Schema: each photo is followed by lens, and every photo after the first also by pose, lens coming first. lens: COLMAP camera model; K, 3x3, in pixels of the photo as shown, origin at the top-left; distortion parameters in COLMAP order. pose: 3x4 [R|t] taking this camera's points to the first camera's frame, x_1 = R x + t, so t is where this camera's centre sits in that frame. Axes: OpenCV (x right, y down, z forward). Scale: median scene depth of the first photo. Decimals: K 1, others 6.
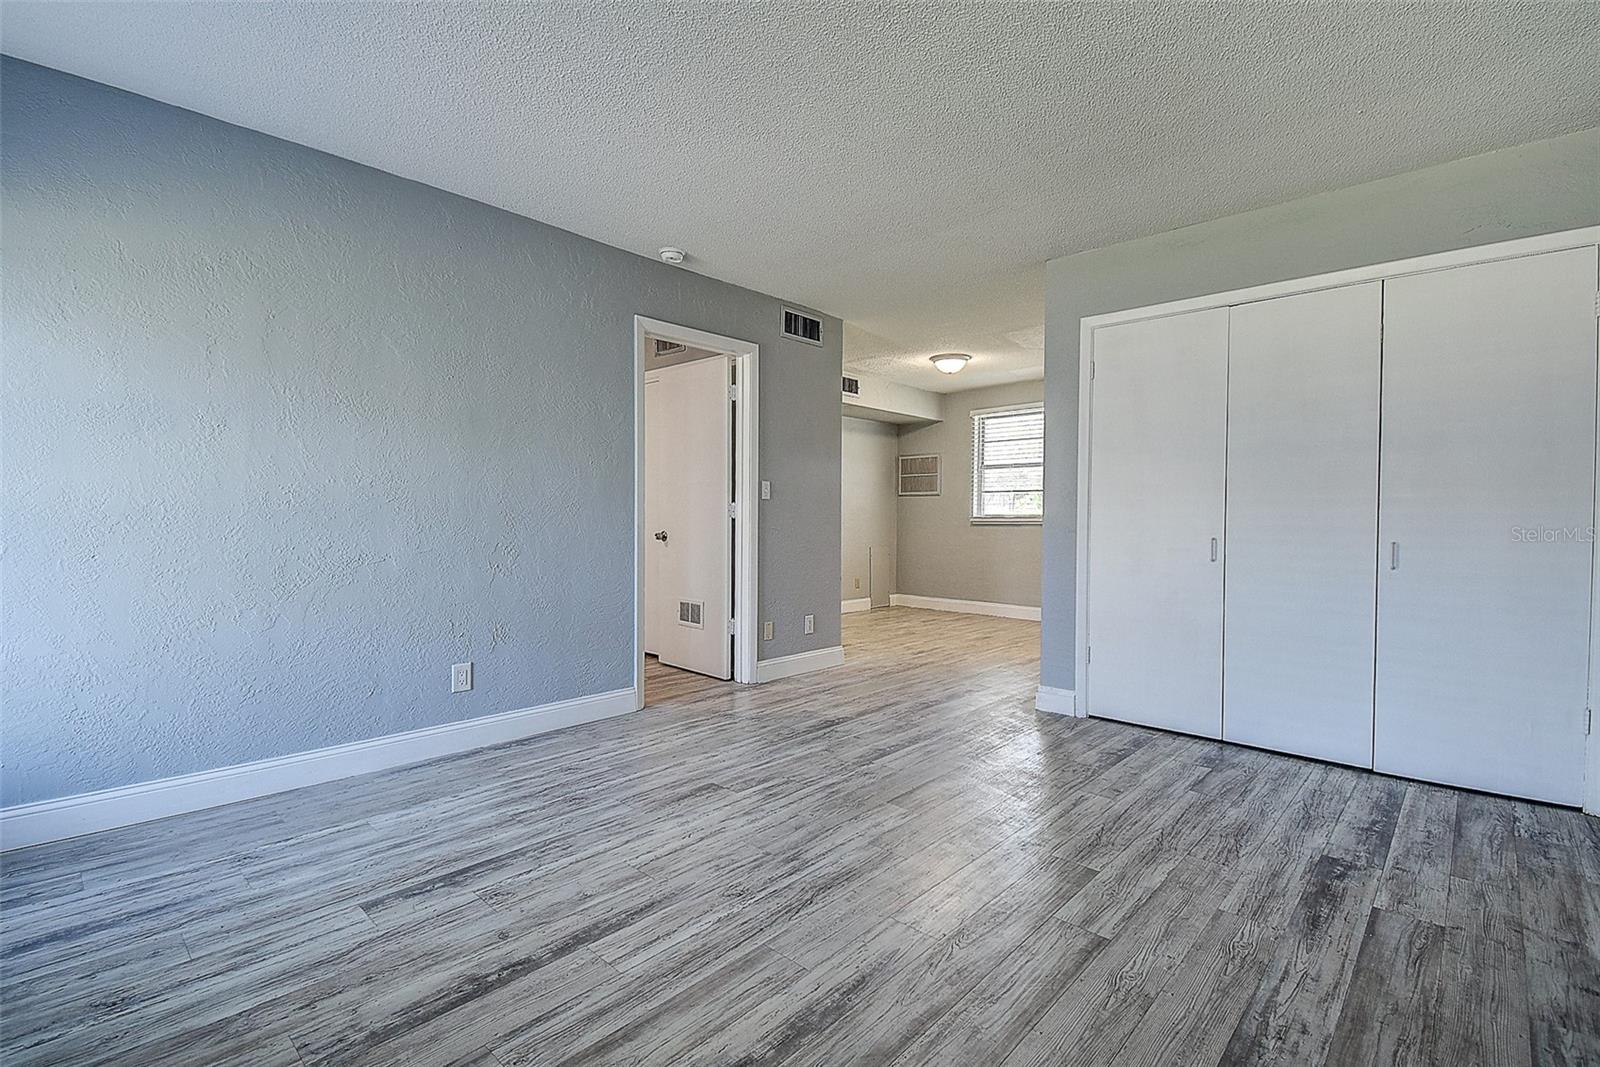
lens RADIAL K [[724.5, 0, 805.4], [0, 724.5, 531.9], [0, 0, 1]] dist [0.023581, -0.020484]
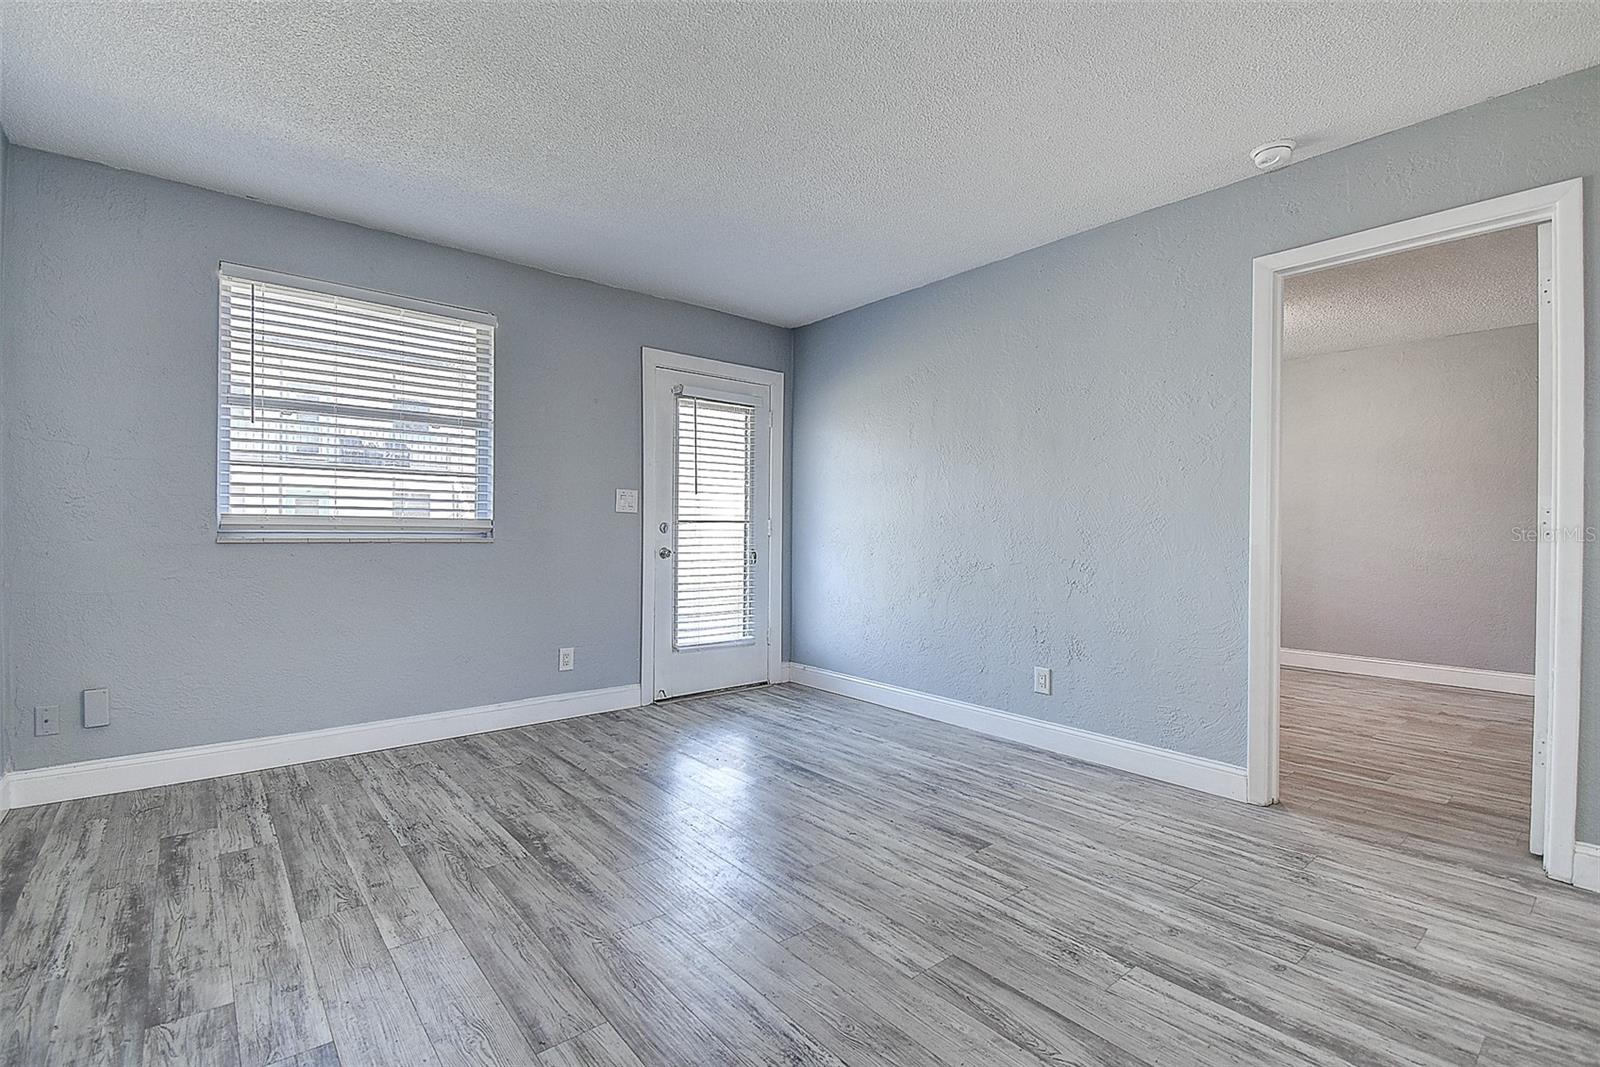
lens RADIAL K [[724.5, 0, 794.3], [0, 724.5, 534.6], [0, 0, 1]] dist [0.023581, -0.020484]
pose [[-0.134773, -0.001170, -0.990876, 0.706876], [-0.029313, 0.999566, 0.002807, -0.012055], [0.990443, 0.029423, -0.134749, 0.826217]]
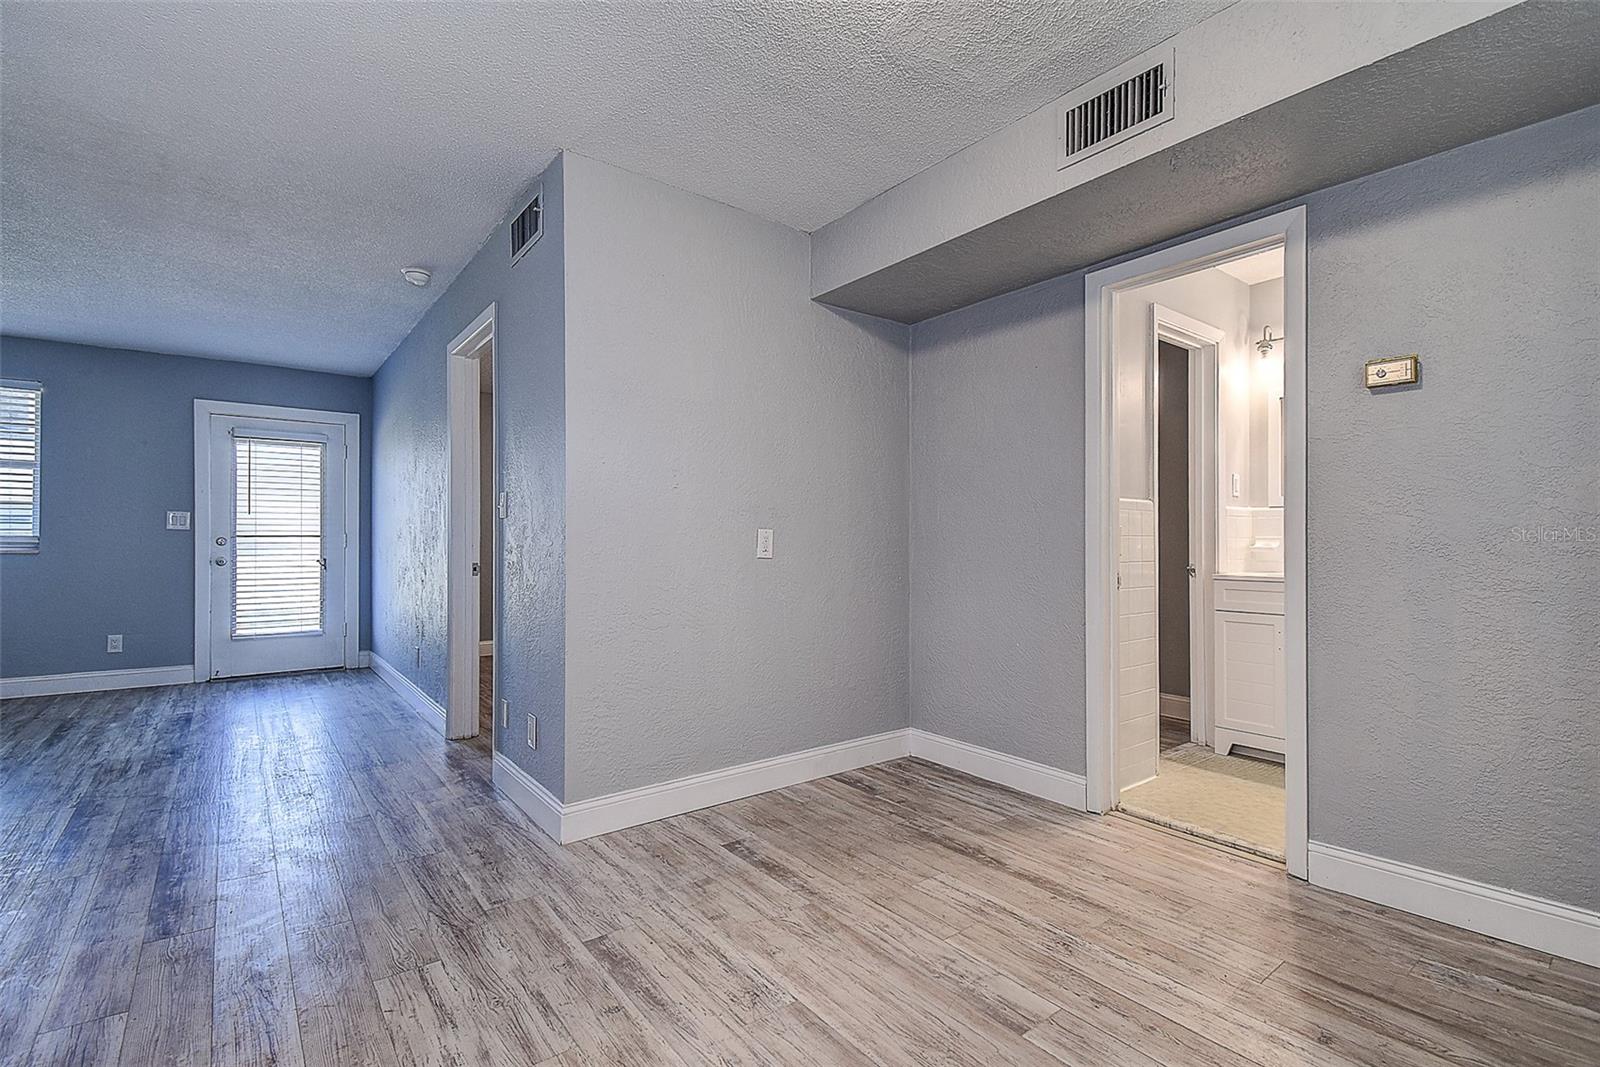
lens RADIAL K [[724.5, 0, 794.6], [0, 724.5, 532.6], [0, 0, 1]] dist [0.023581, -0.020484]
pose [[-0.156256, -0.026659, -0.987357, 0.886748], [-0.029532, 0.999315, -0.022308, -0.037469], [0.987275, 0.025673, -0.156937, 2.092252]]
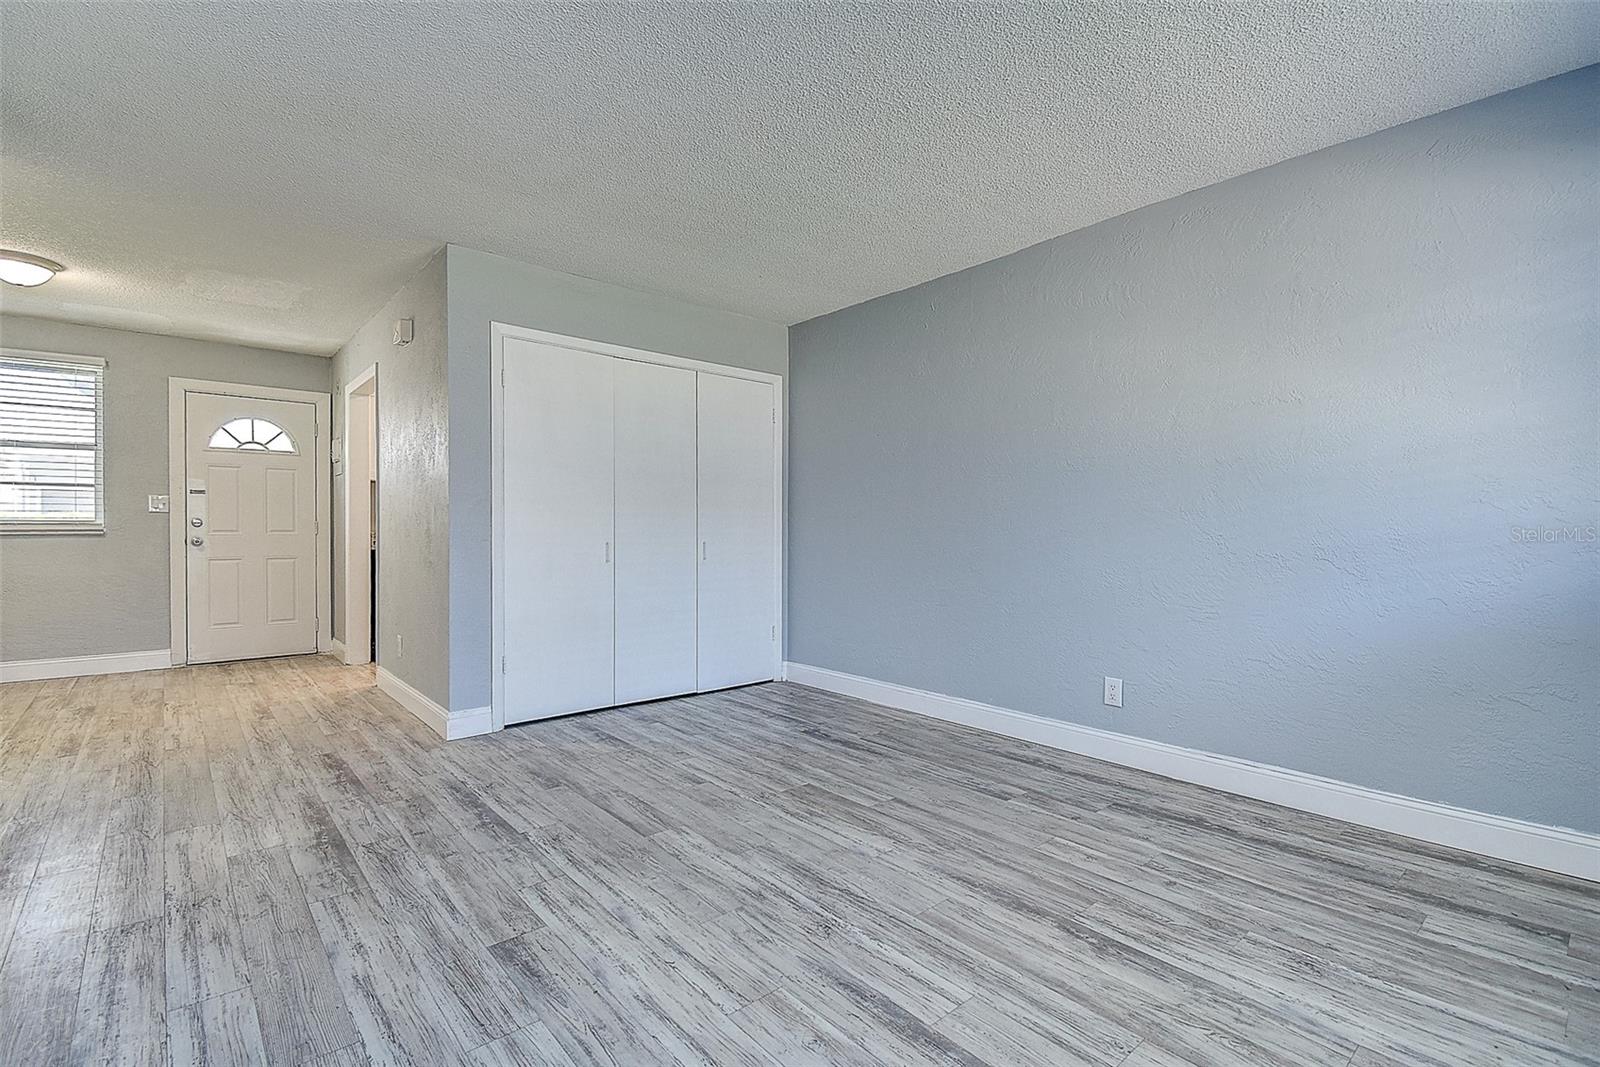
lens RADIAL K [[724.5, 0, 803.4], [0, 724.5, 525.3], [0, 0, 1]] dist [0.023581, -0.020484]
pose [[0.103978, -0.002662, 0.994576, -0.691365], [0.018257, 0.999833, 0.000767, -0.016982], [-0.994412, 0.018078, 0.104010, 0.617454]]
